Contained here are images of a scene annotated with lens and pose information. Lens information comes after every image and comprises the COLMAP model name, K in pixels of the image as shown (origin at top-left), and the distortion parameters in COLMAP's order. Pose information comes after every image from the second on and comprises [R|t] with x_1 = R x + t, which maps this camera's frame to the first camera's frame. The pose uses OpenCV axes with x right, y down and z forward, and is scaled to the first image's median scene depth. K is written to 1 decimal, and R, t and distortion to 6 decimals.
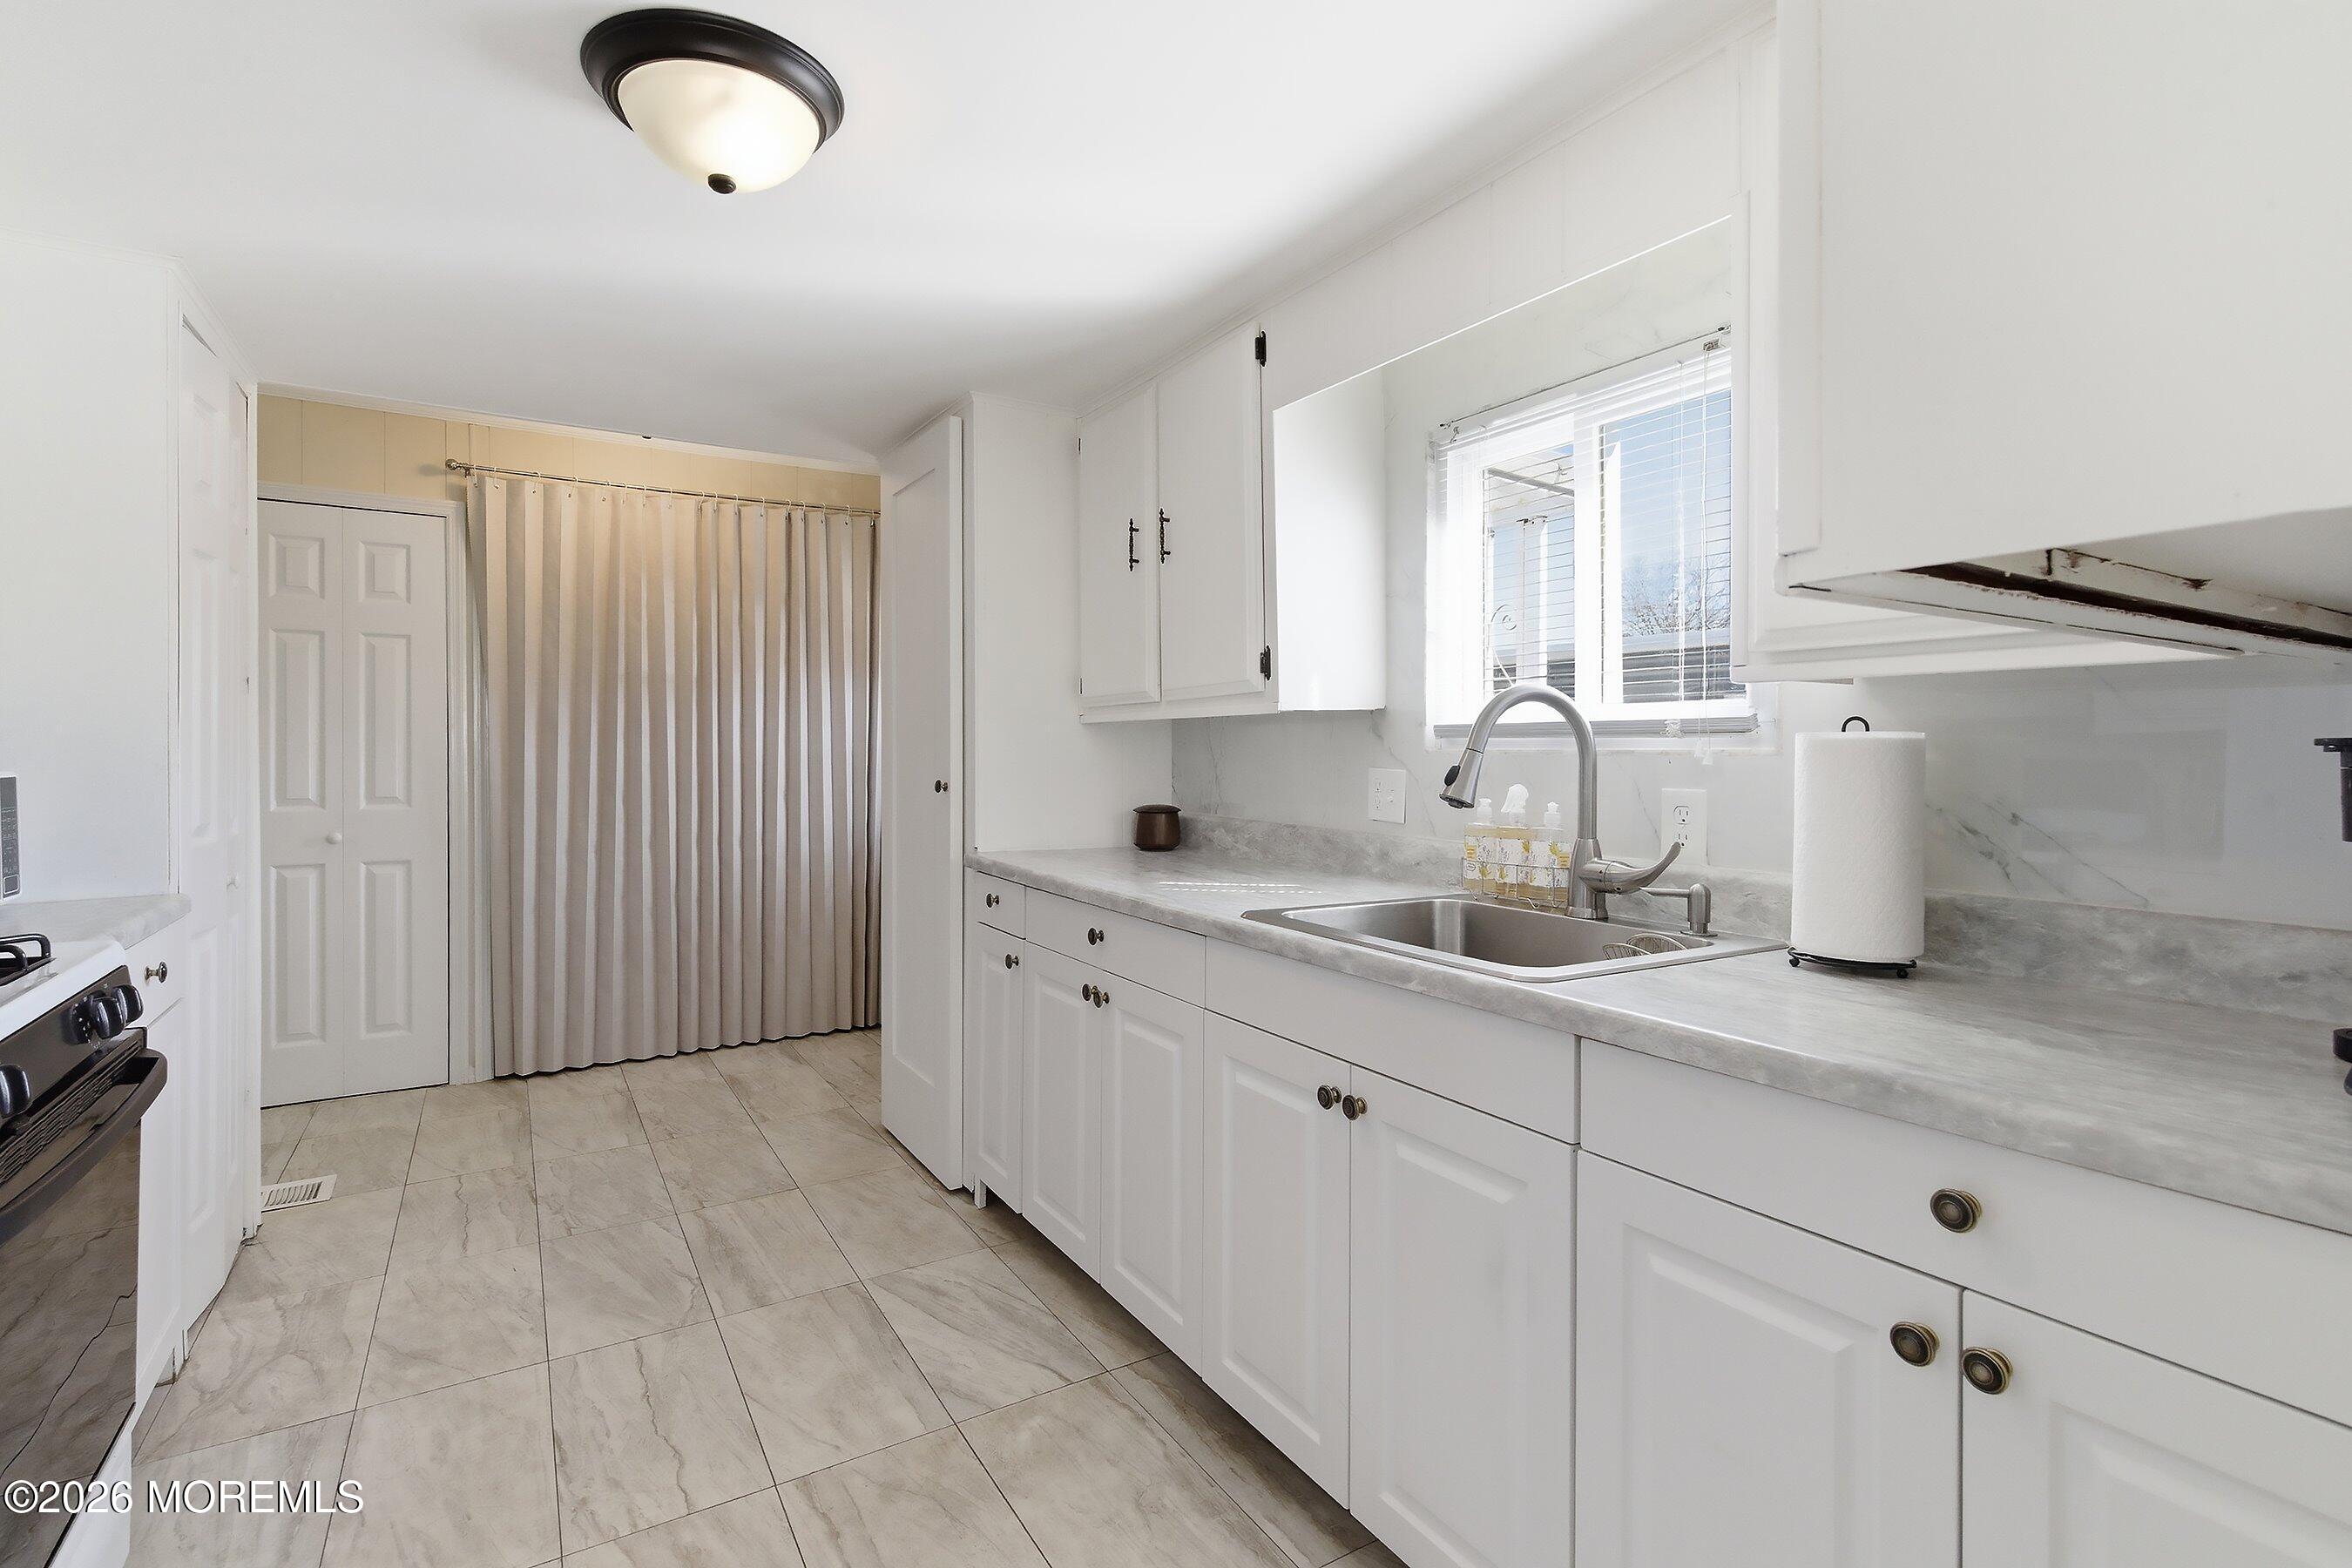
lens RADIAL K [[1122.6, 0, 1169.6], [0, 1122.6, 760.8], [0, 0, 1]] dist [0.003930, 0.000670]
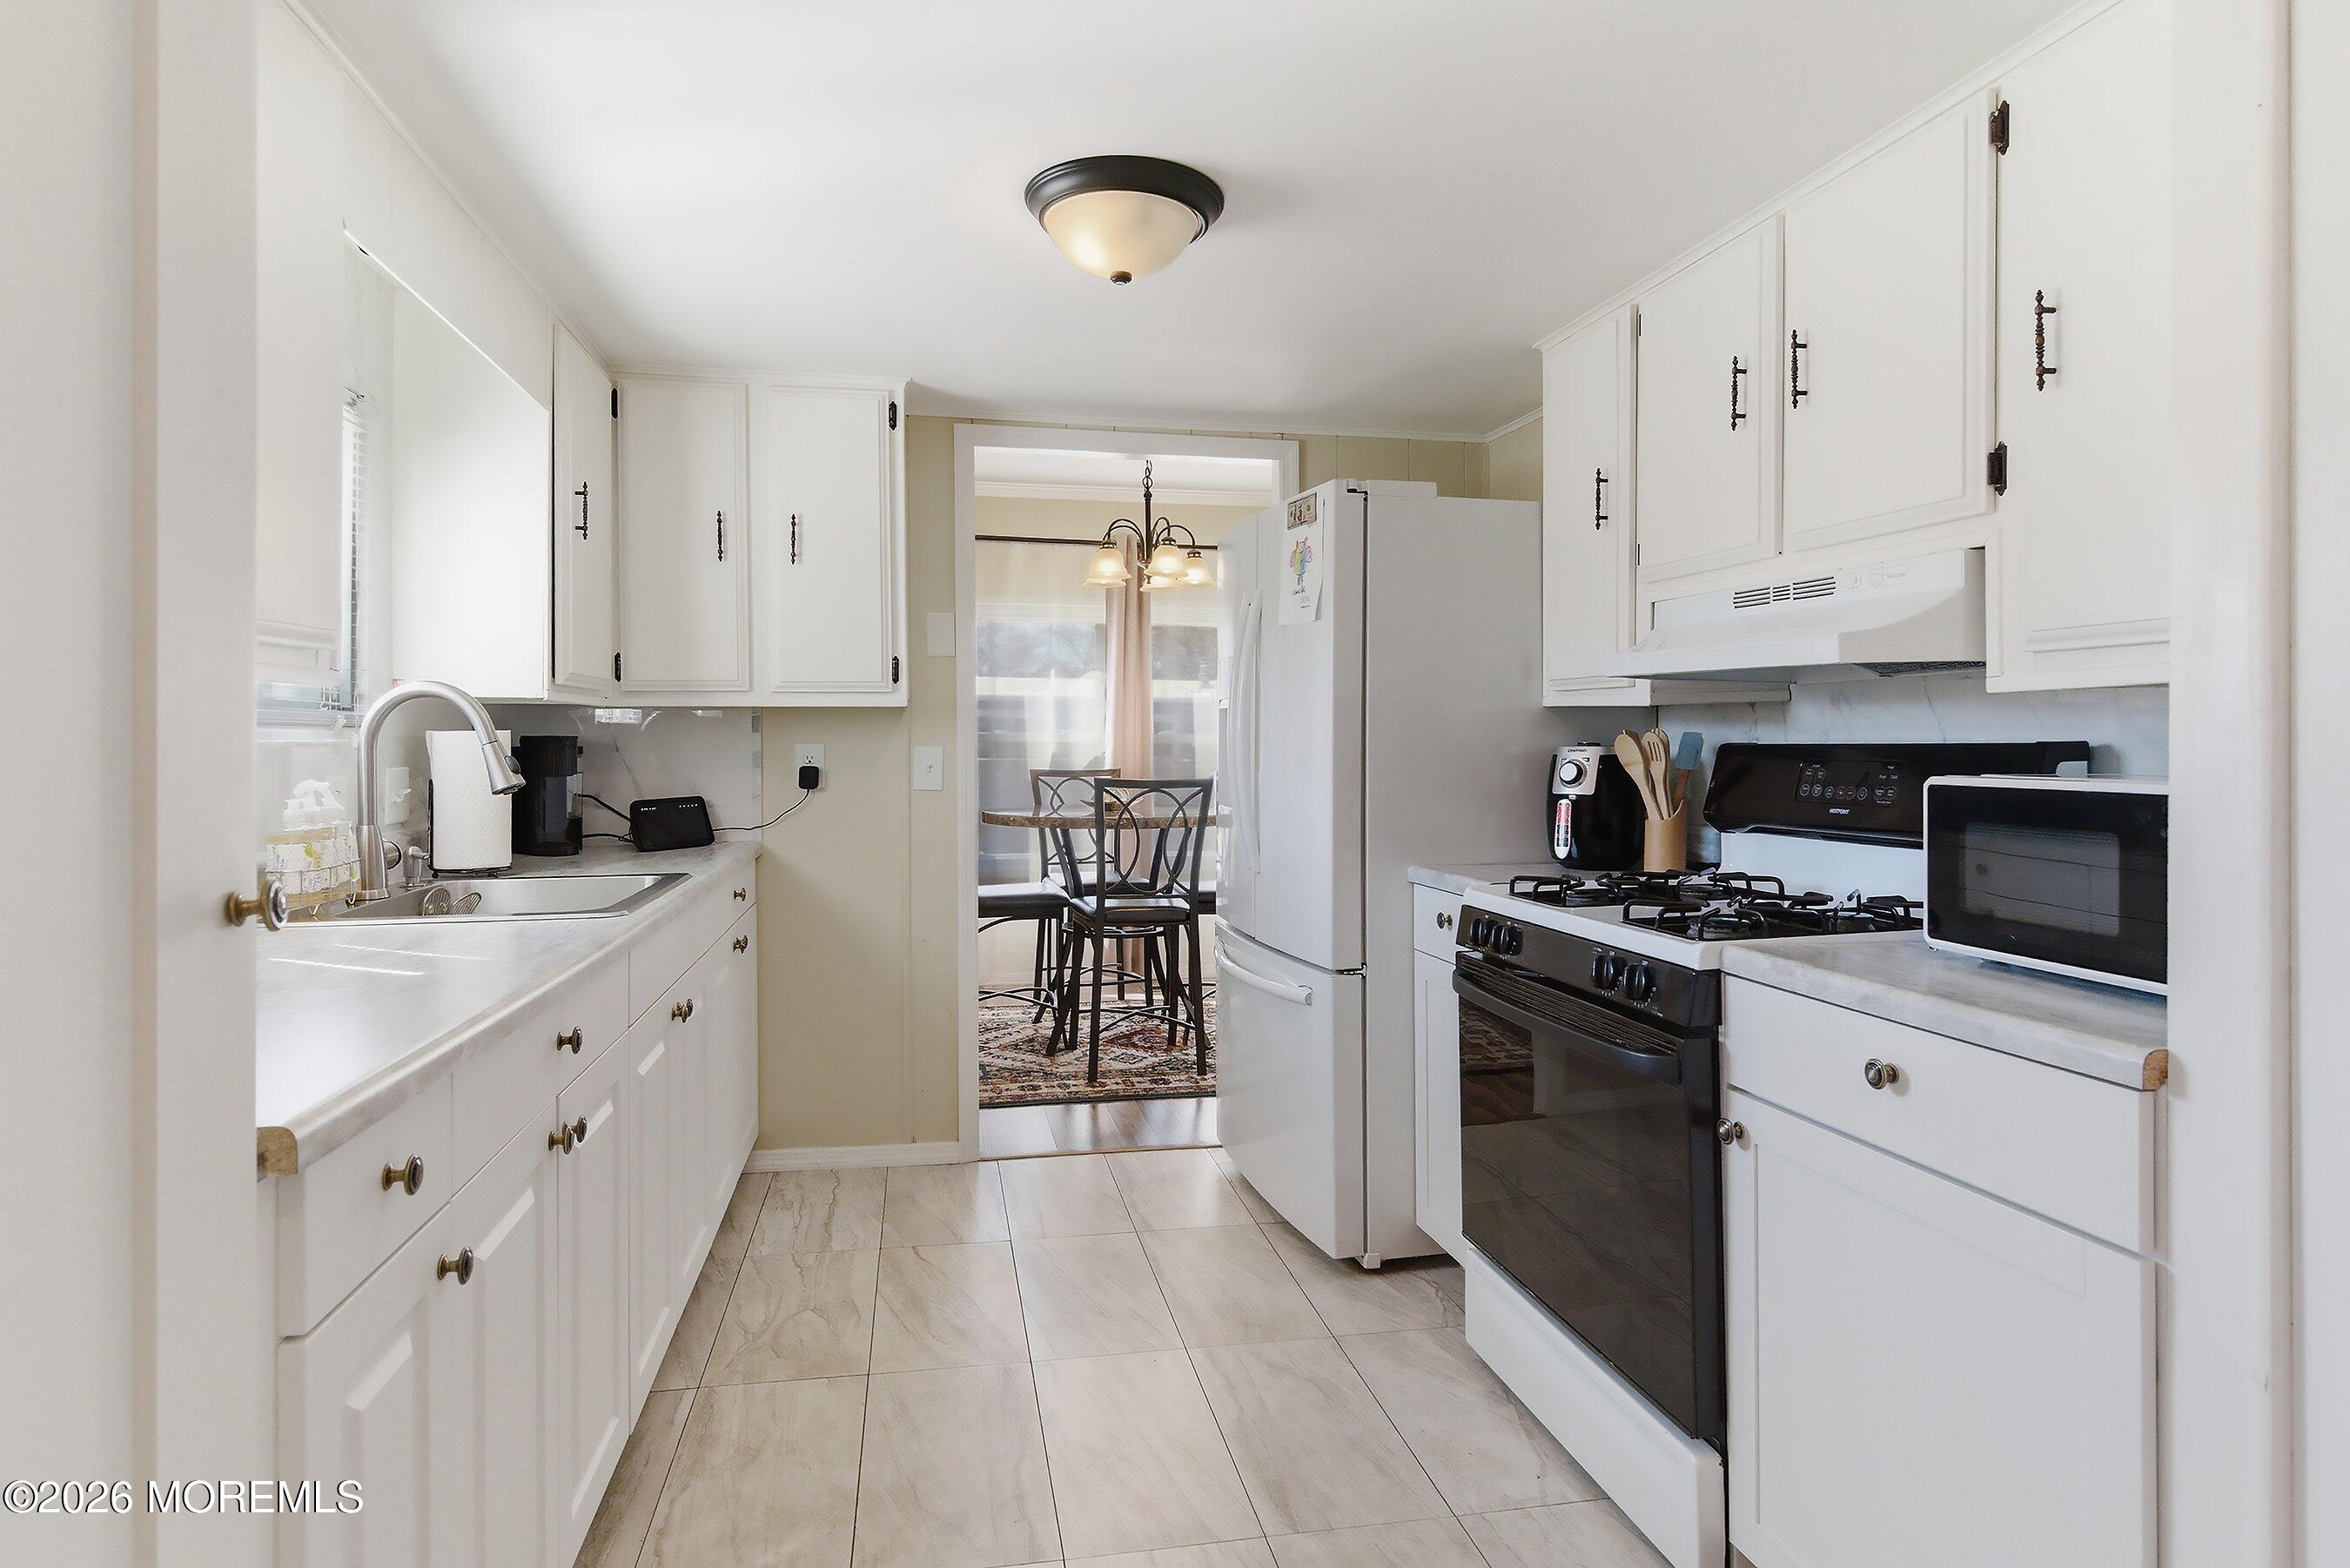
lens RADIAL K [[1275.7, 0, 1190.6], [0, 1275.7, 744.3], [0, 0, 1]] dist [-0.008271, -0.001296]
pose [[-0.945462, -0.004805, 0.325697, -0.610476], [-0.000707, 0.999919, 0.012702, -0.019347], [-0.325732, 0.011779, -0.945389, 1.514052]]
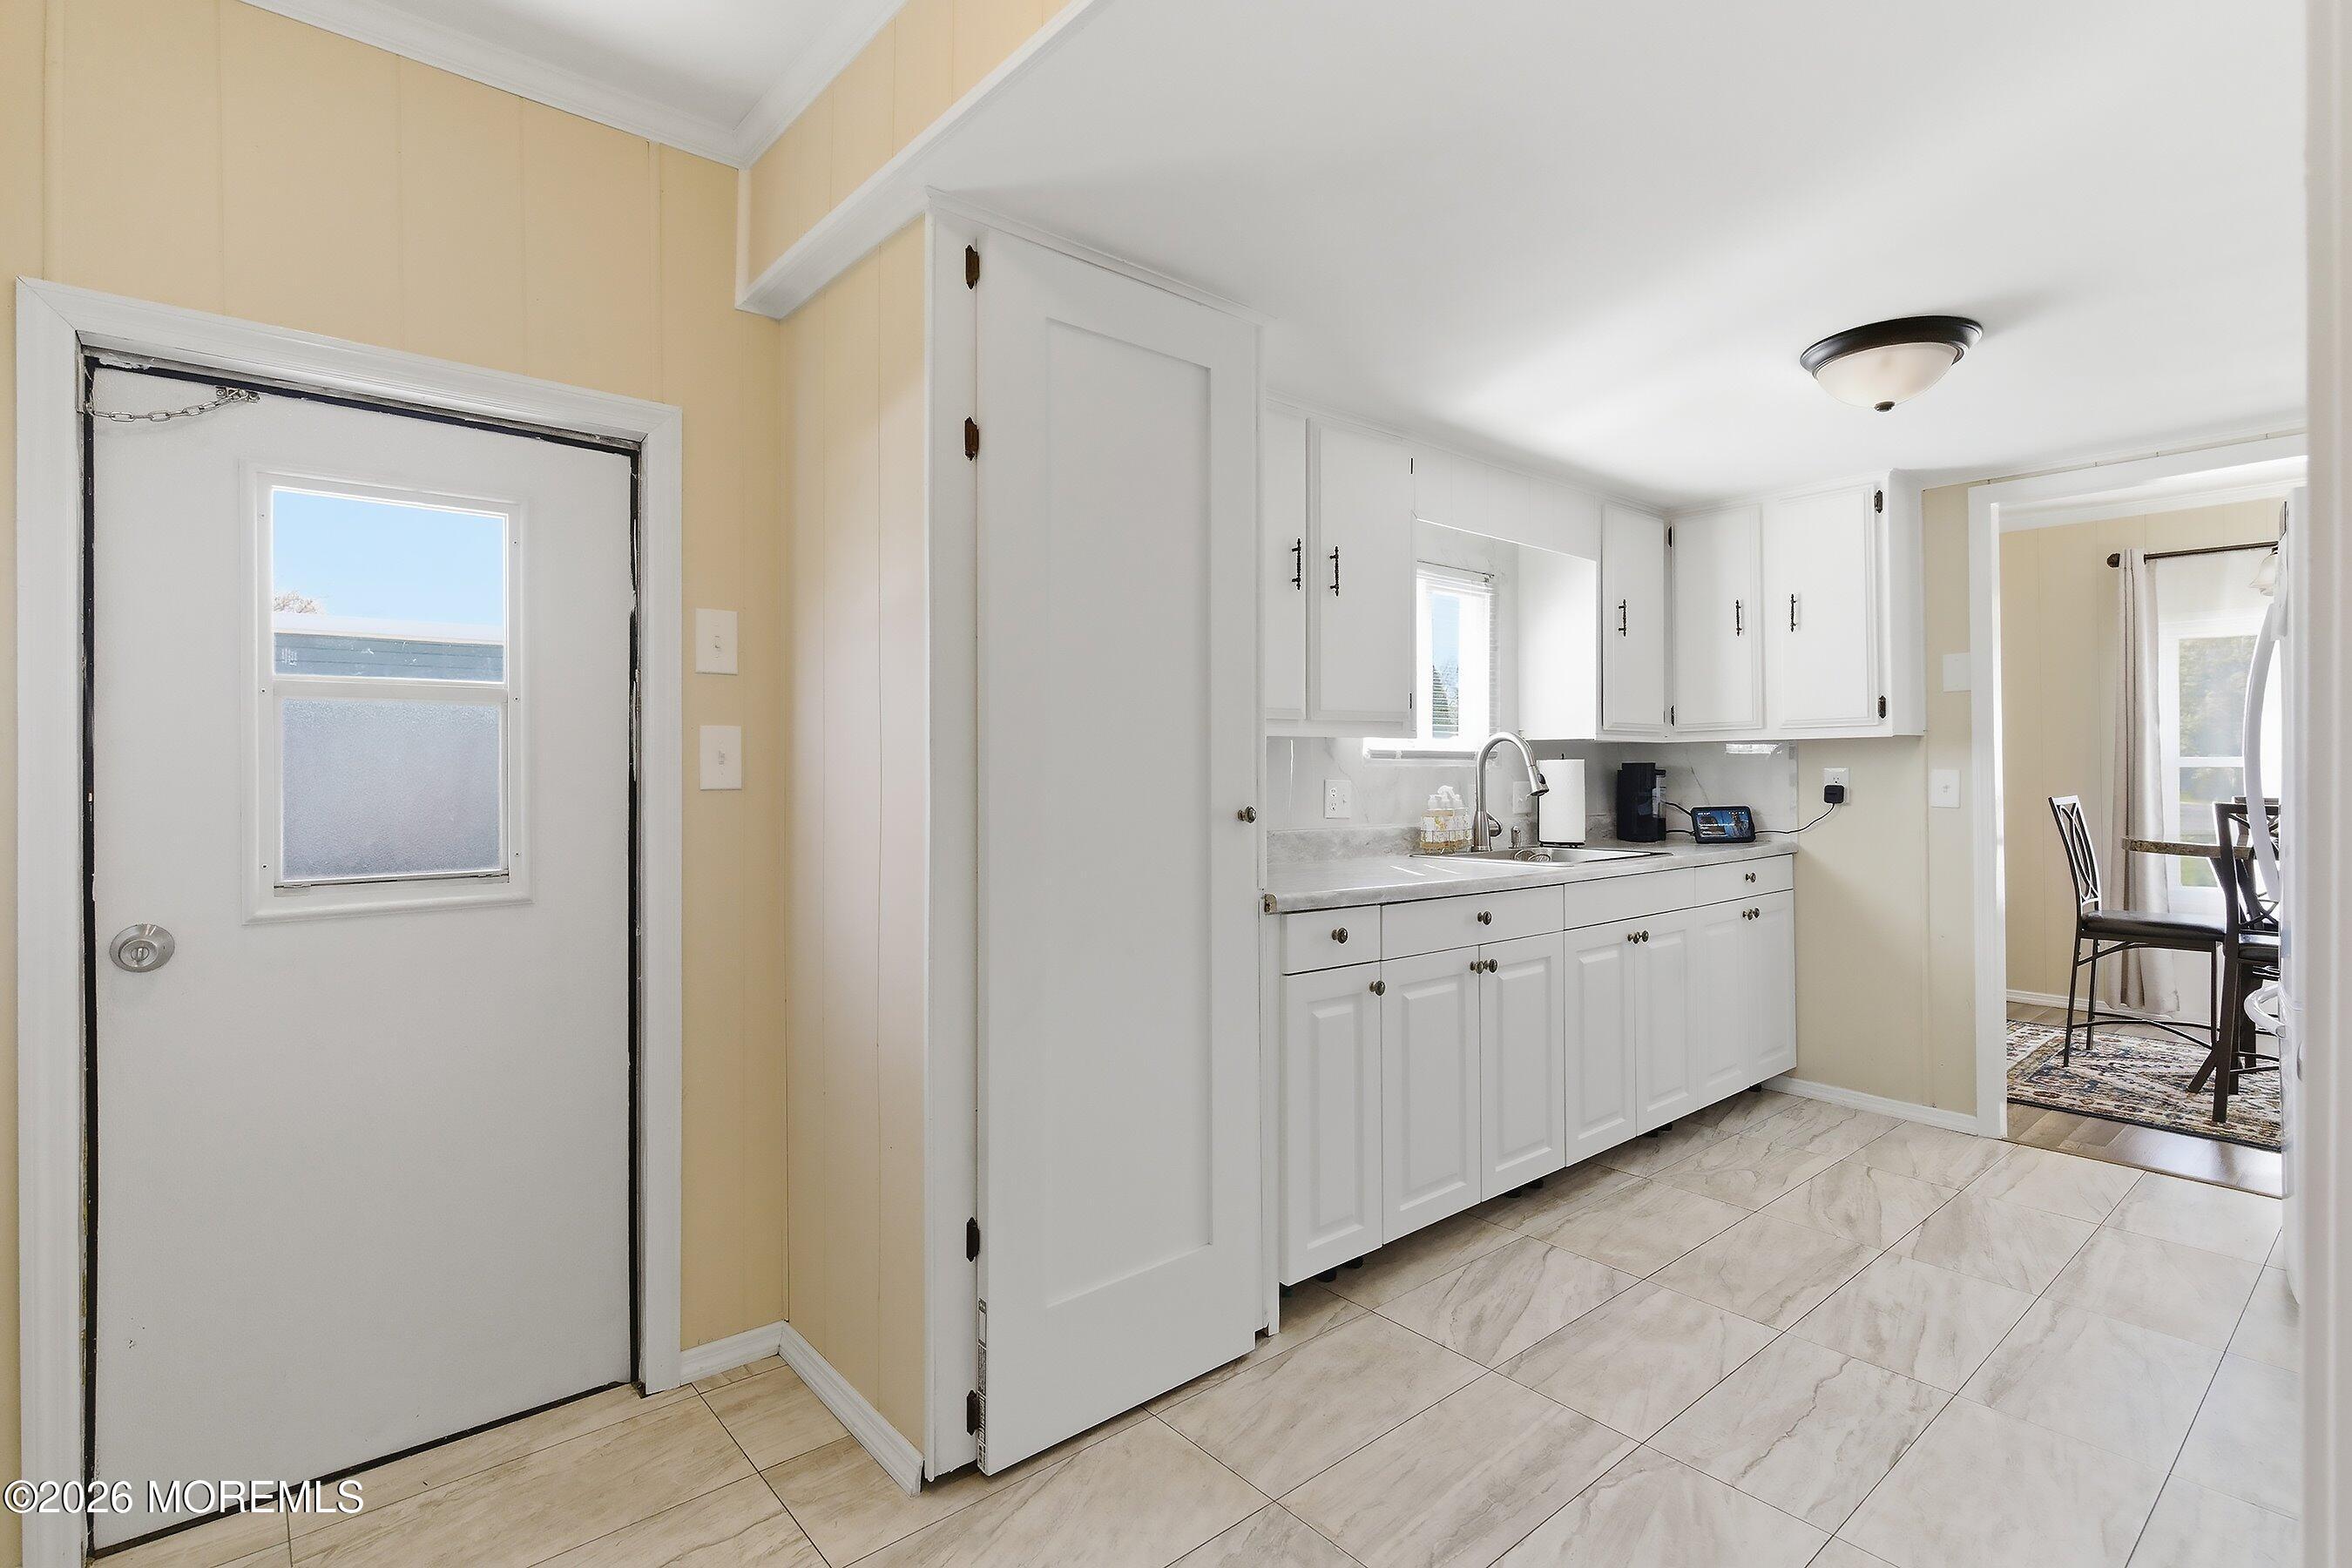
lens RADIAL K [[1122.6, 0, 1179.1], [0, 1122.6, 766.7], [0, 0, 1]] dist [0.003930, 0.000670]
pose [[-0.174876, 0.002078, 0.984588, -1.185855], [0.010709, 0.999943, -0.000208, -0.011853], [-0.984532, 0.010508, -0.174889, 1.500581]]
